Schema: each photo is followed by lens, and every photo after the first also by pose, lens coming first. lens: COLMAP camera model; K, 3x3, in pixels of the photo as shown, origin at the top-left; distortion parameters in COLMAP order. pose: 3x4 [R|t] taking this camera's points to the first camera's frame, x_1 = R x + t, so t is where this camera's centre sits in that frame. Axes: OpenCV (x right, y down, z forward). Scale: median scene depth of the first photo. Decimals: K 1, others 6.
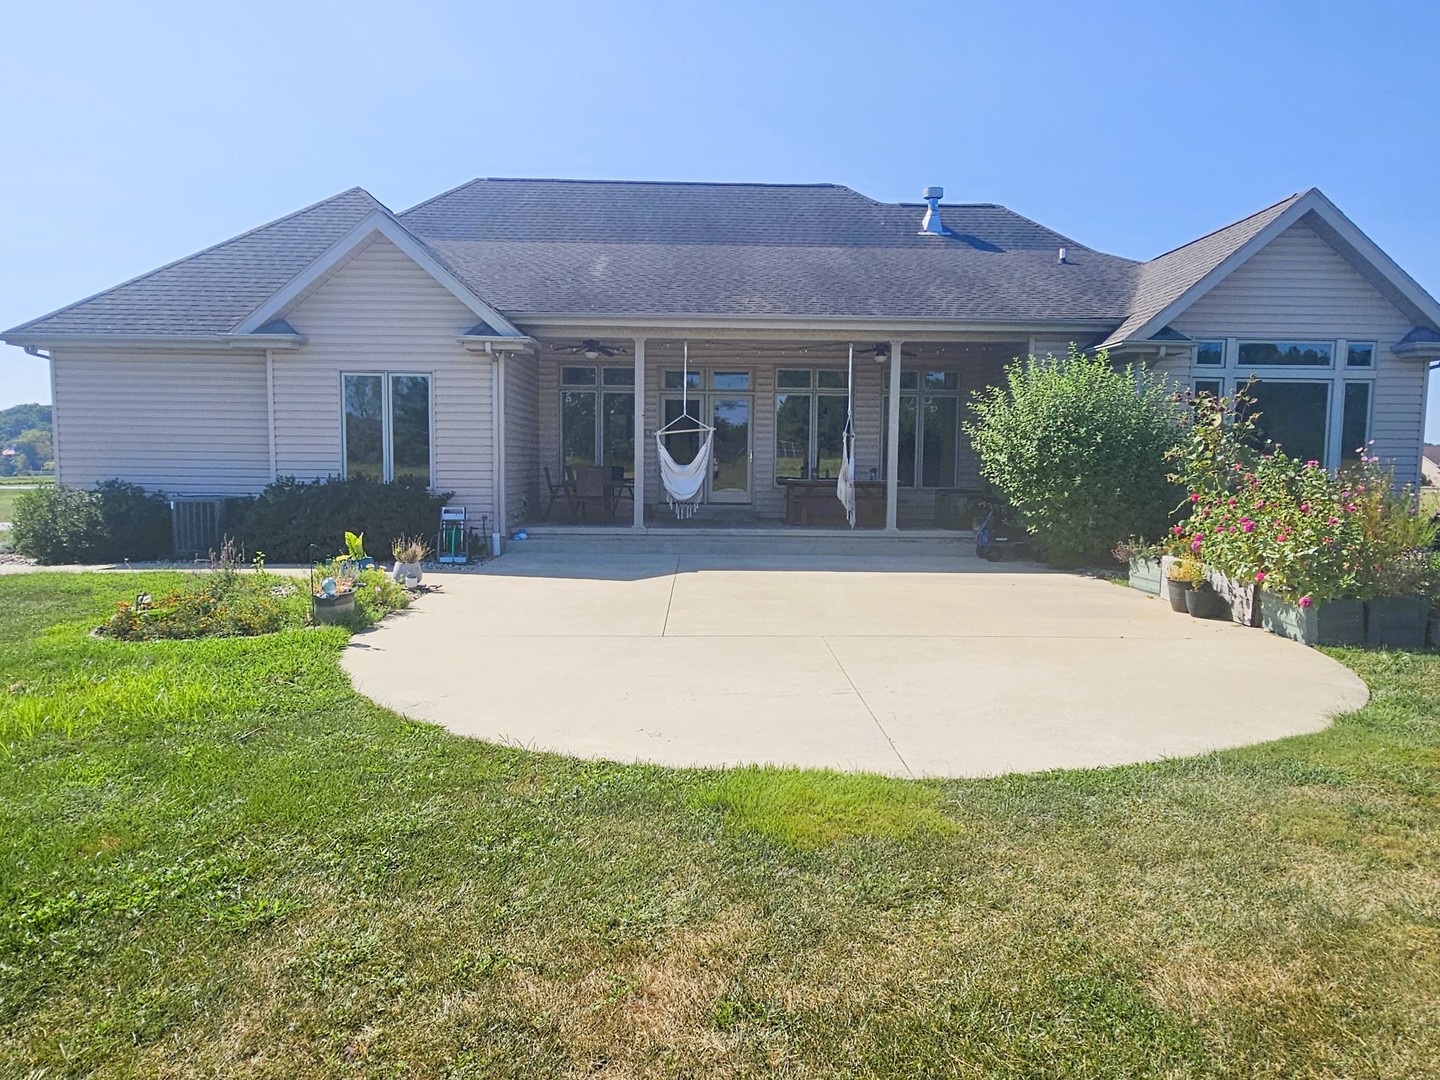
lens RADIAL K [[952.4, 0, 720.0], [0, 952.4, 540.0], [0, 0, 1]] dist [-0.000063, 0.001348]
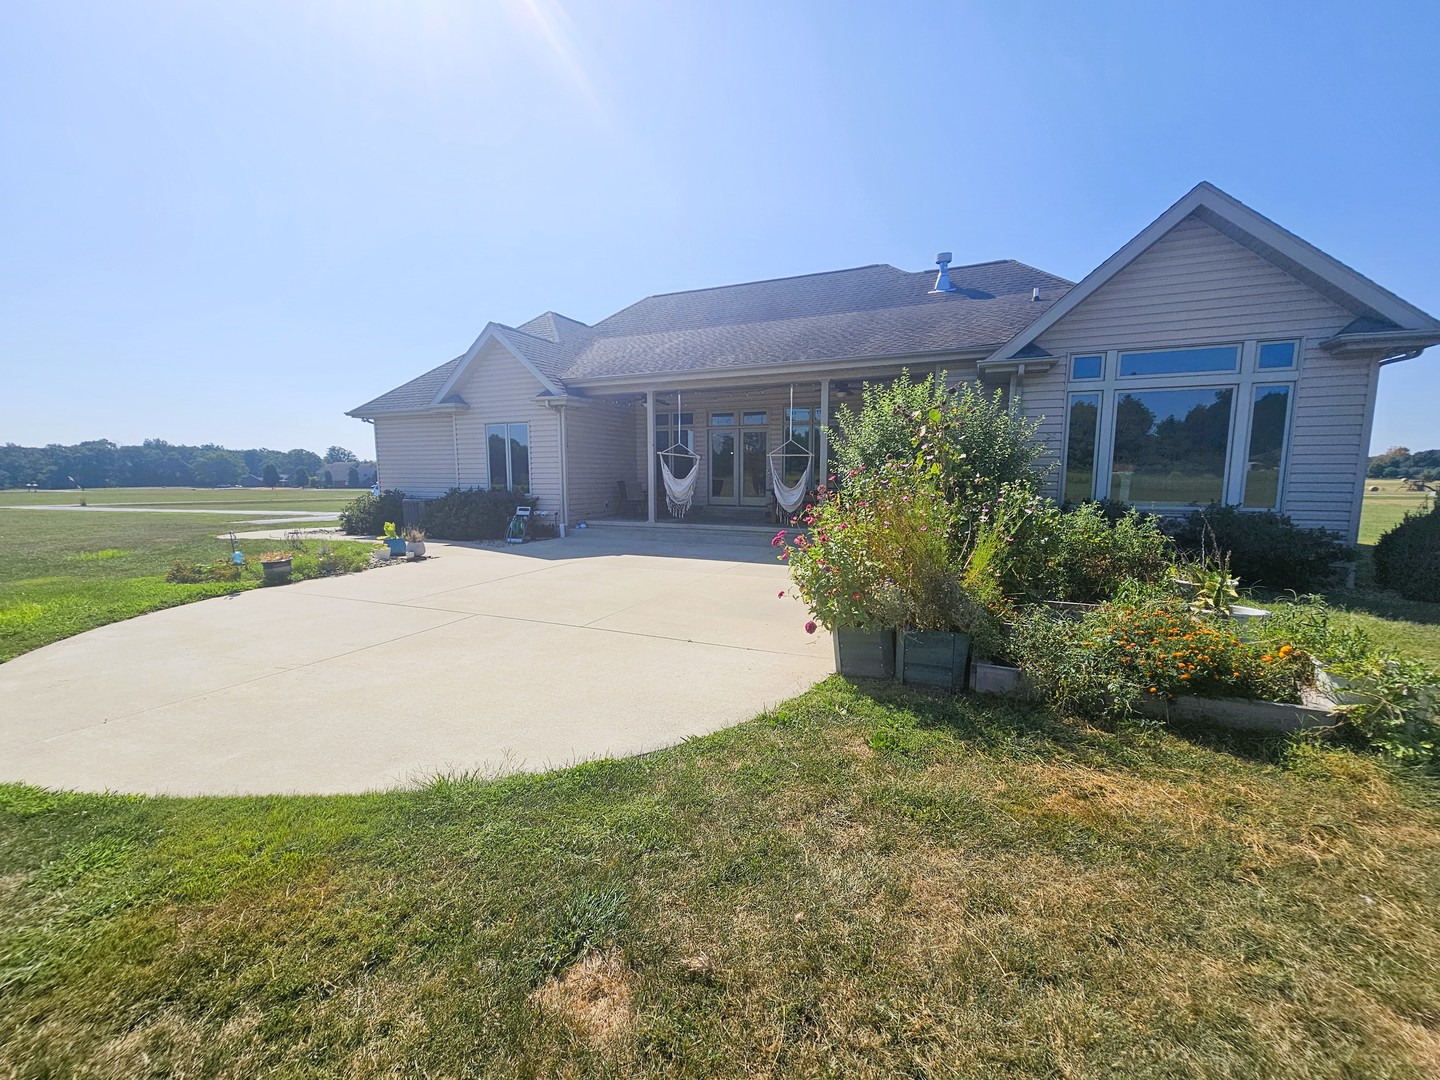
lens RADIAL K [[585.2, 0, 716.4], [0, 585.2, 543.7], [0, 0, 1]] dist [-0.000082, -0.000182]
pose [[0.906031, 0.040542, -0.421264, 0.405034], [-0.026896, 0.998905, 0.038288, -0.017700], [0.422355, -0.023359, 0.906130, 0.238819]]
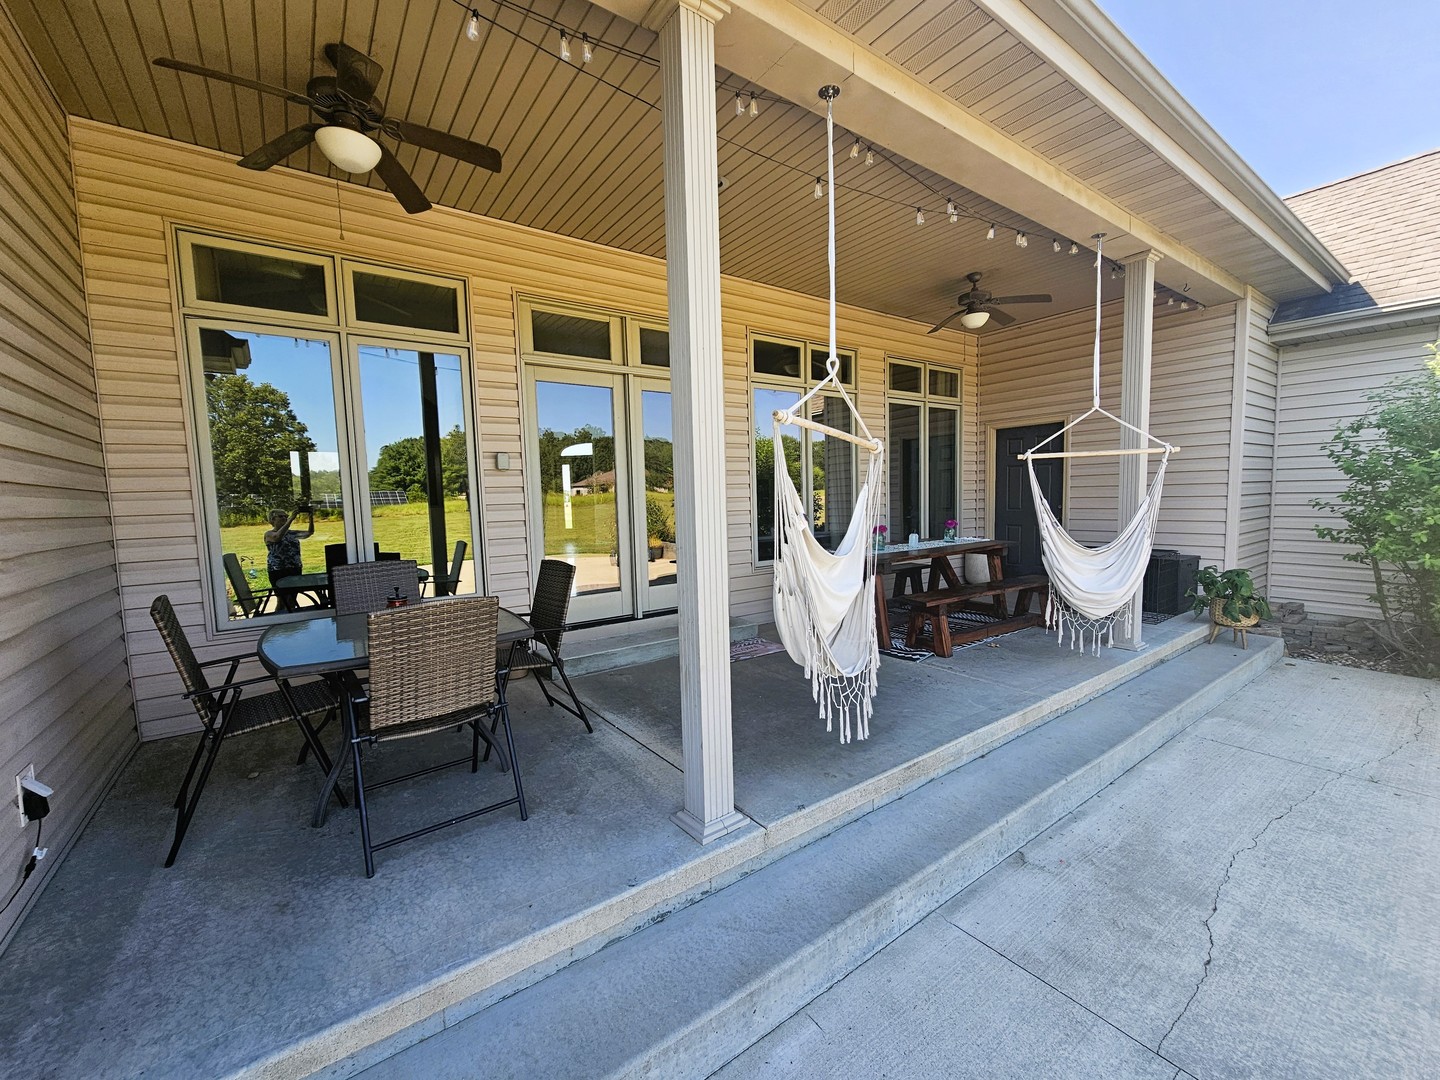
lens RADIAL K [[585.2, 0, 716.4], [0, 585.2, 543.7], [0, 0, 1]] dist [-0.000082, -0.000182]
pose [[0.816156, -0.084150, 0.571672, -0.172393], [0.085109, 0.996055, 0.025112, -0.094115], [-0.571530, 0.028160, 0.820098, 0.910321]]
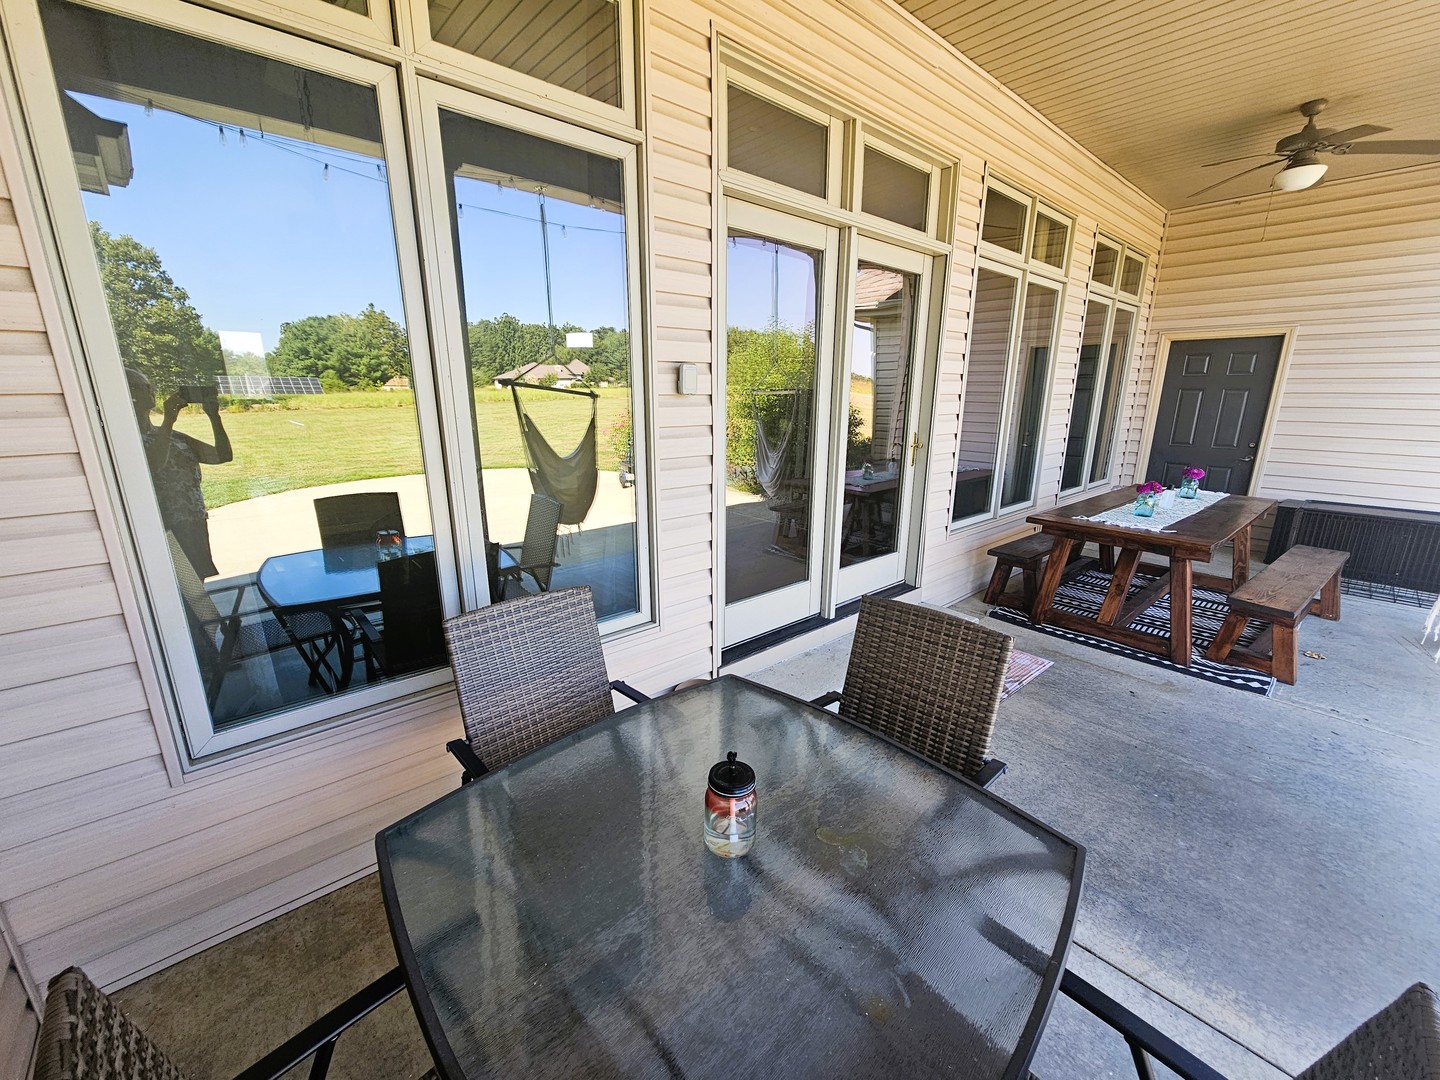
lens RADIAL K [[595.1, 0, 727.3], [0, 595.1, 549.1], [0, 0, 1]] dist [-0.001190, -0.000612]
pose [[0.752870, -0.179183, 0.633309, -0.180922], [0.060164, 0.976935, 0.204884, -0.106807], [-0.655413, -0.116149, 0.746286, 0.980580]]
